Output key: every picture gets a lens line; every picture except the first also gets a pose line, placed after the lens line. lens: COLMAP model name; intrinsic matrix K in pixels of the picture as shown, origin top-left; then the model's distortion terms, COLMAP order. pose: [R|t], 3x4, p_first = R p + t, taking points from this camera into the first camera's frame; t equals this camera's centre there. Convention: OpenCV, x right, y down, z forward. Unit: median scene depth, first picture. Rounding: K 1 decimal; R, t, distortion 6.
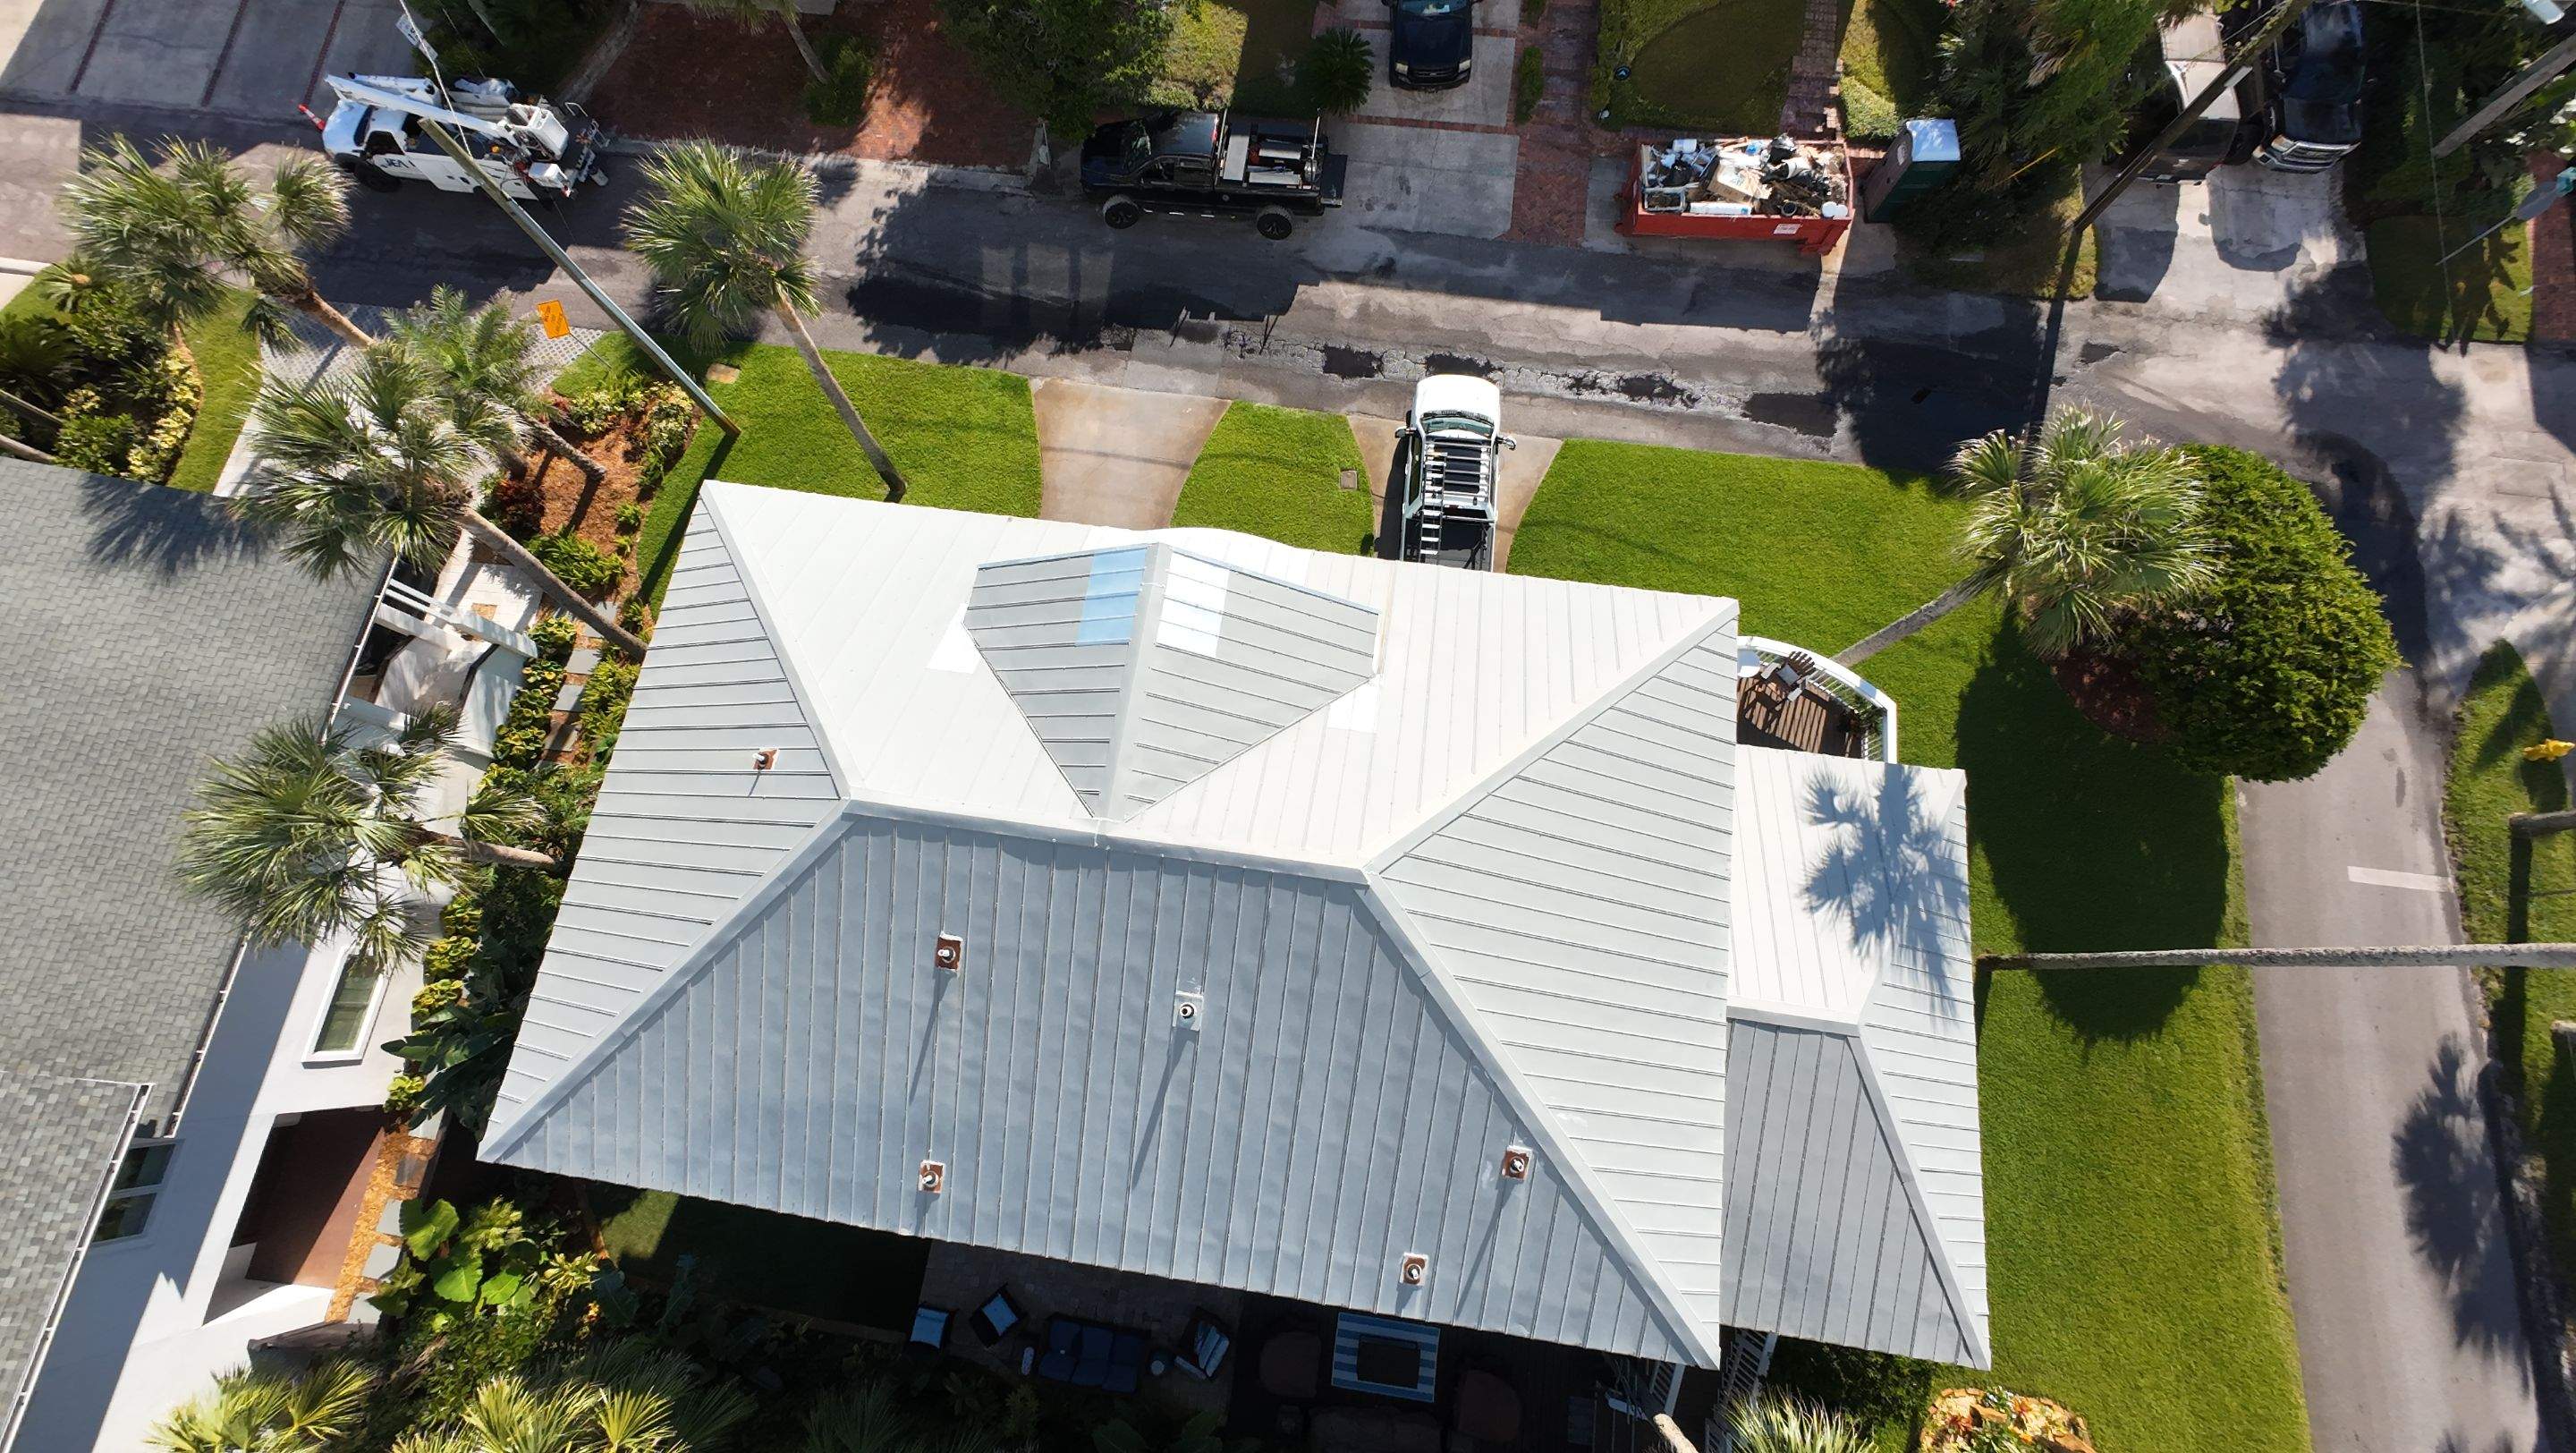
lens RADIAL K [[1009.7, 0, 1288.0], [0, 1009.7, 726.5], [0, 0, 1]] dist [-0.006057, 0.004172]
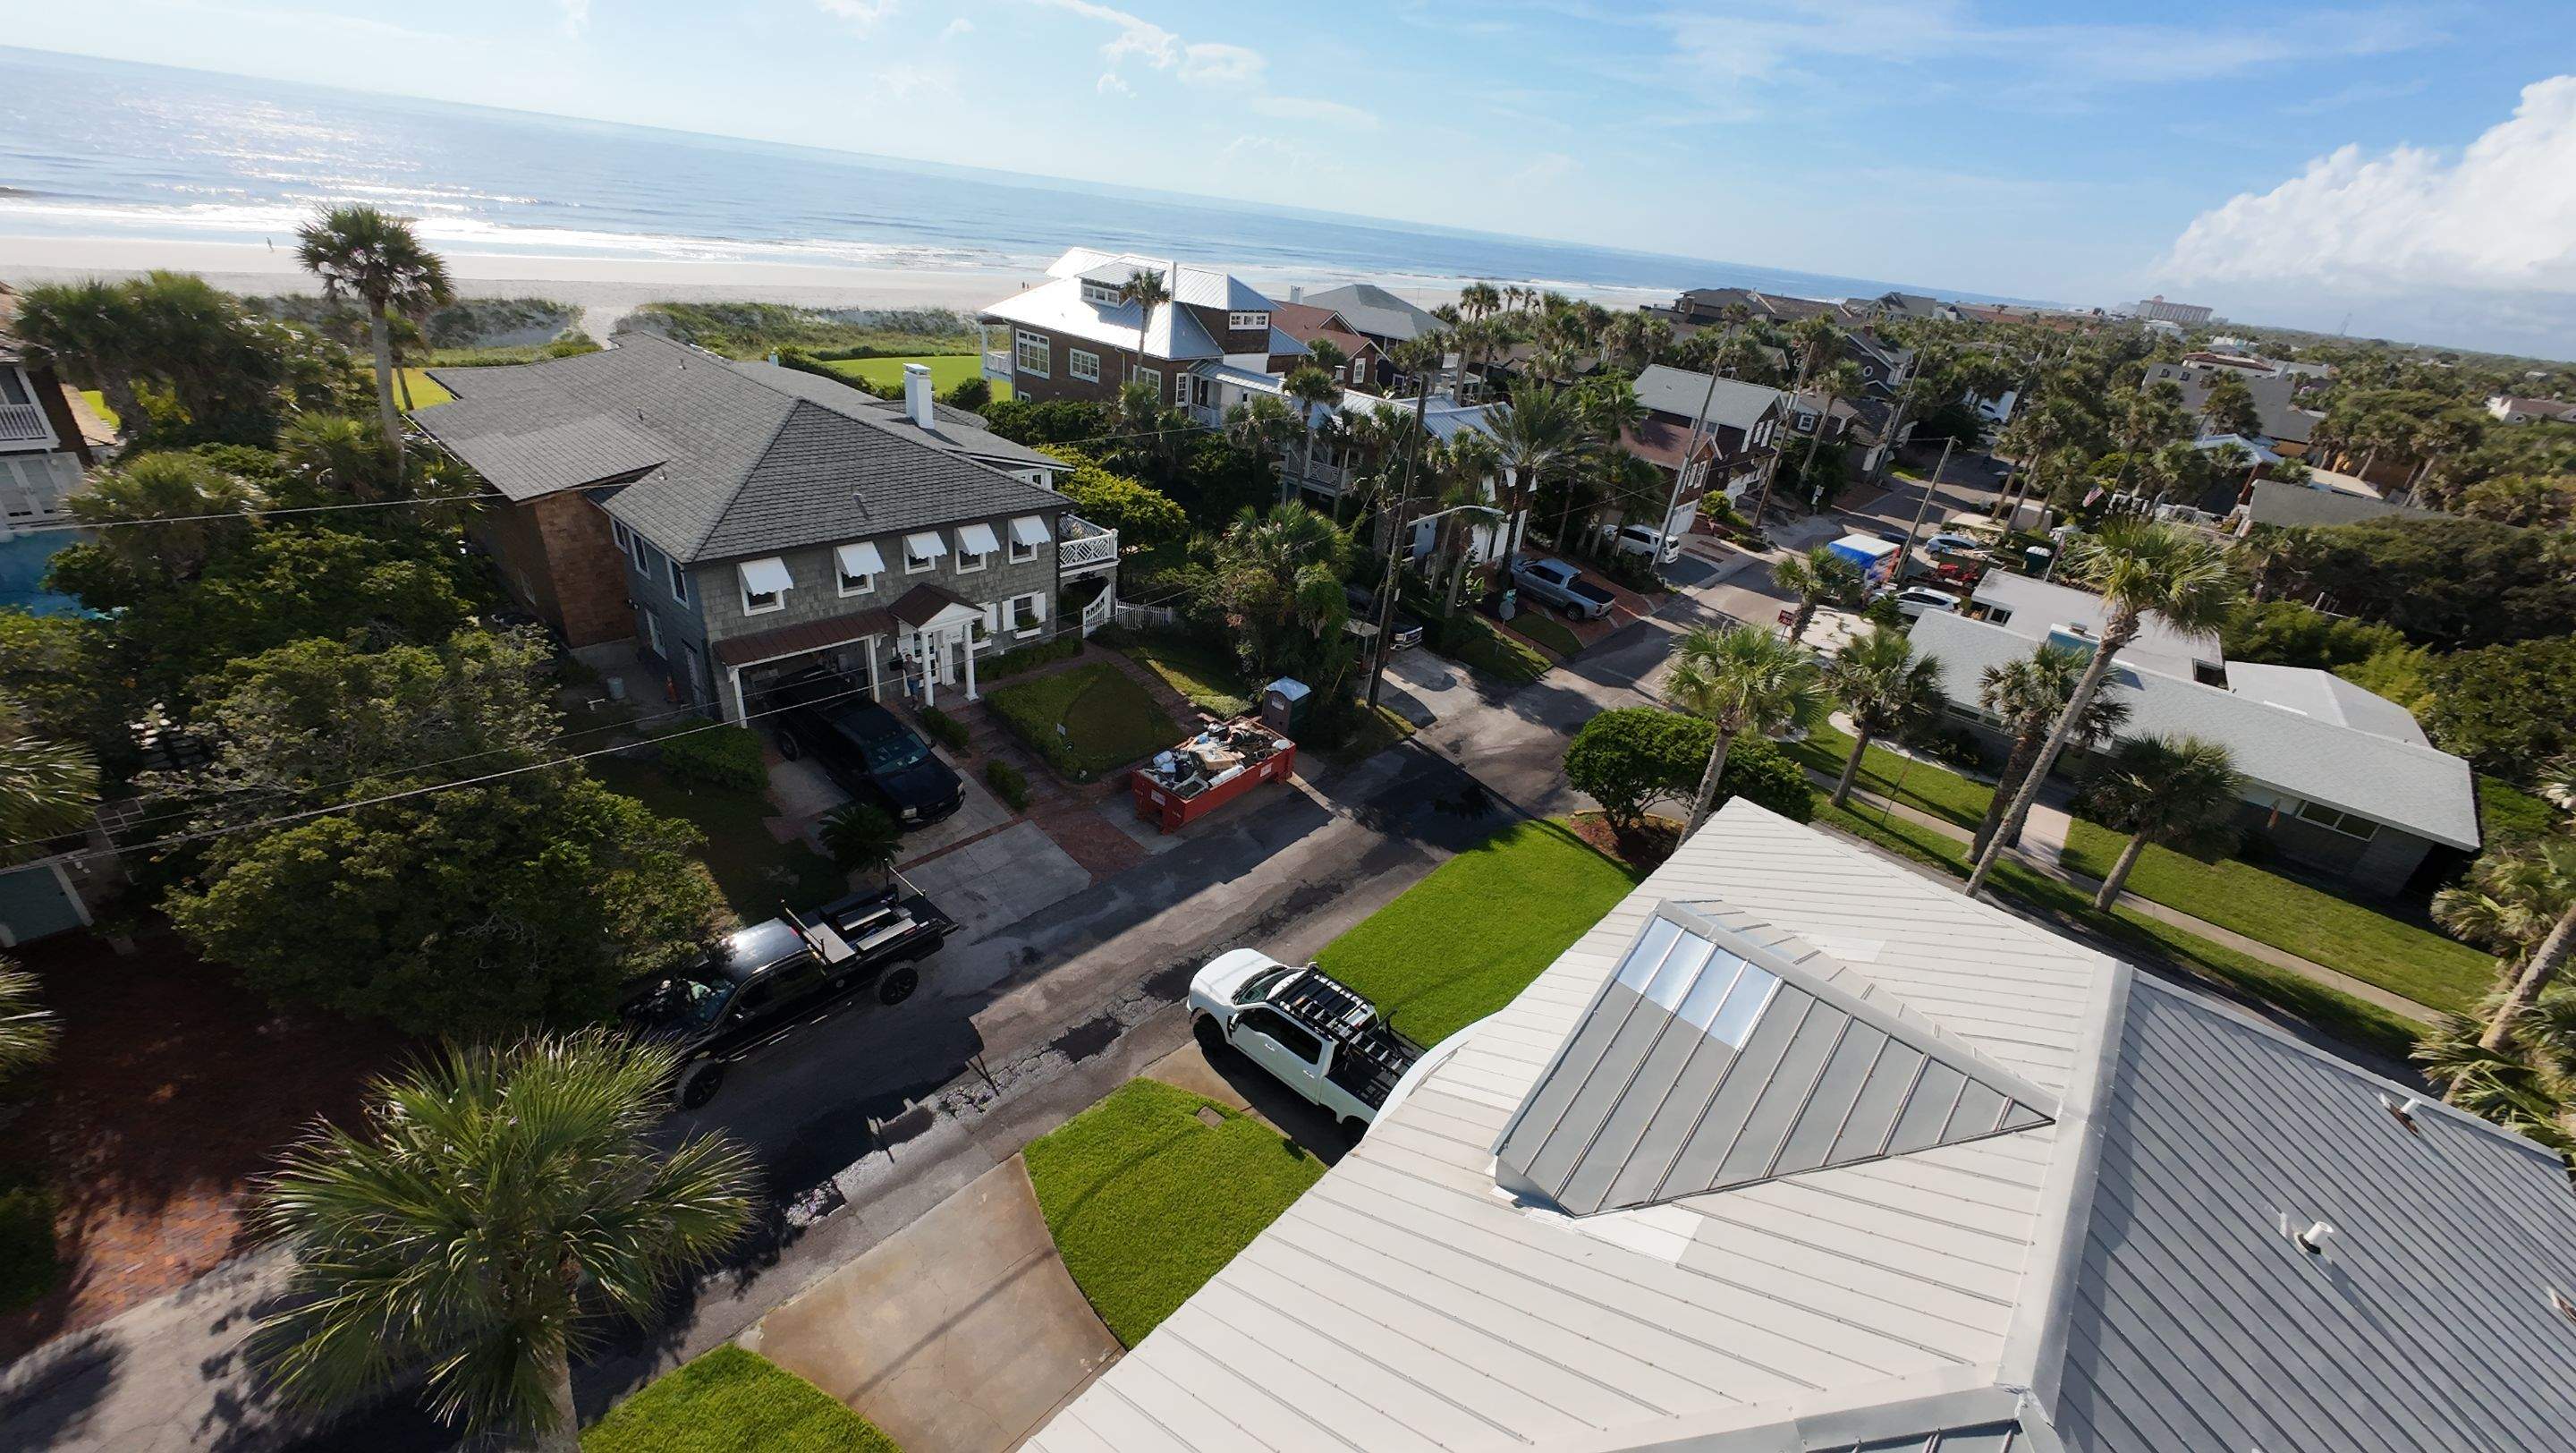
lens RADIAL K [[1009.7, 0, 1288.0], [0, 1009.7, 726.5], [0, 0, 1]] dist [-0.006057, 0.004172]
pose [[0.553804, -0.304908, 0.774811, -0.426961], [0.755659, 0.574844, -0.313900, -0.117869], [-0.349685, 0.759332, 0.548758, 0.274908]]
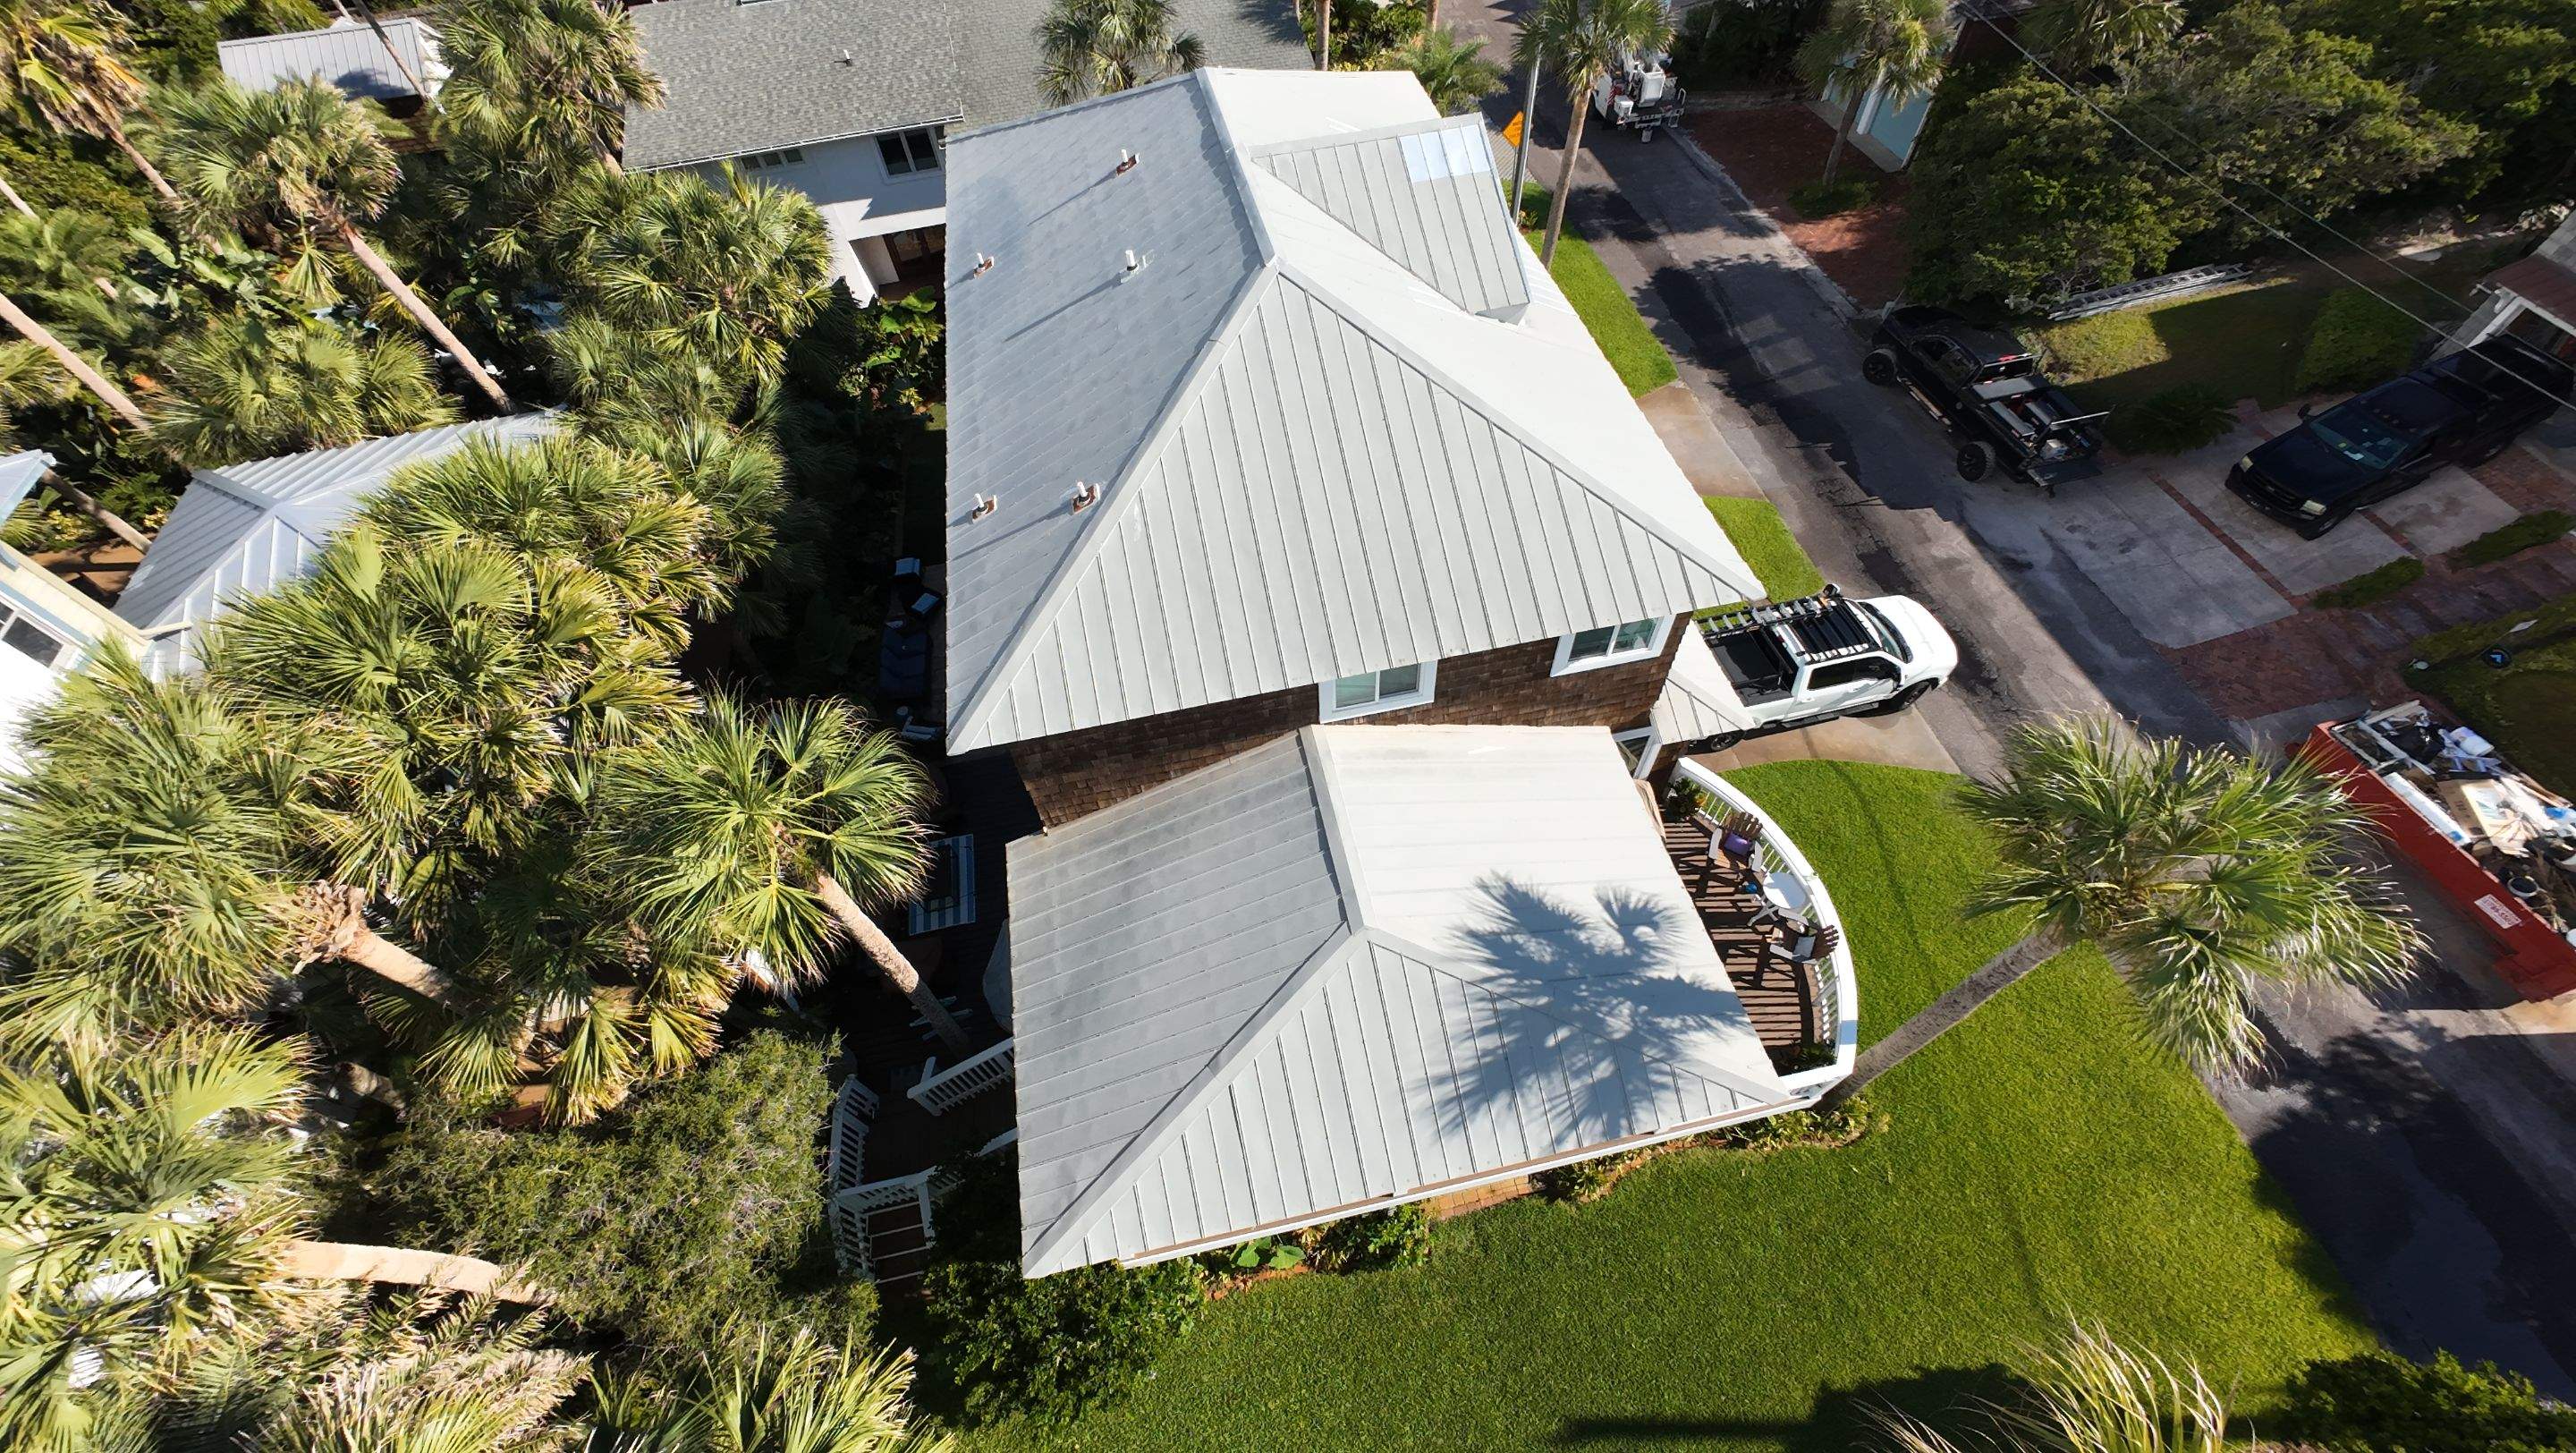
lens RADIAL K [[1009.7, 0, 1288.0], [0, 1009.7, 726.5], [0, 0, 1]] dist [-0.006057, 0.004172]
pose [[0.339969, 0.766889, -0.544337, 0.491843], [-0.891939, 0.446409, 0.071858, 0.126391], [0.298104, 0.461086, 0.835783, 0.133758]]
